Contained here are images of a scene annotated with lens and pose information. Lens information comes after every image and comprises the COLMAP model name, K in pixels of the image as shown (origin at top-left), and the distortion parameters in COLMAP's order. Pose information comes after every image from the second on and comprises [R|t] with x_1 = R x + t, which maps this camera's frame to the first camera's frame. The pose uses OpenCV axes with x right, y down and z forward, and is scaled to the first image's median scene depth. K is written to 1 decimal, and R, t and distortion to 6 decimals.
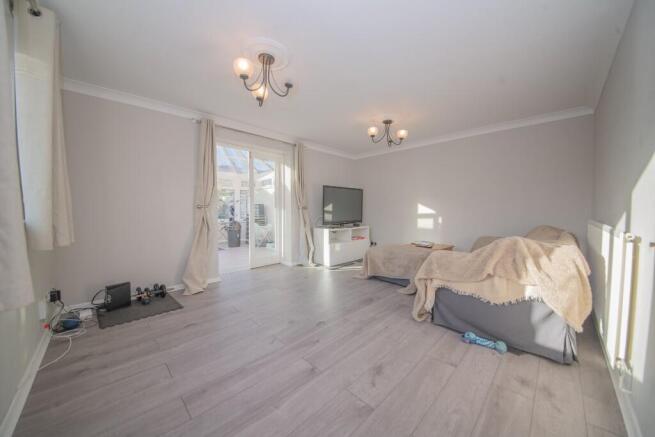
lens RADIAL K [[227.7, 0, 327.5], [0, 227.7, 218.5], [0, 0, 1]] dist [0.000045, -0.000005]
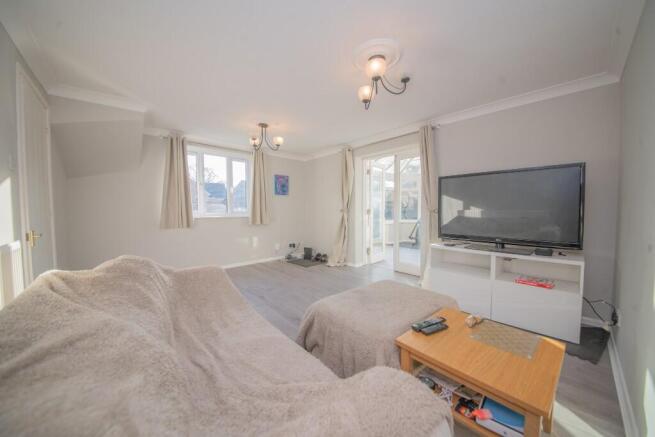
lens RADIAL K [[227.7, 0, 327.5], [0, 227.7, 218.5], [0, 0, 1]] dist [0.000045, -0.000005]
pose [[-0.045236, 0.036427, -0.998312, 0.751137], [-0.041258, 0.998414, 0.038301, -0.044156], [0.998124, 0.042921, -0.043661, 0.824798]]
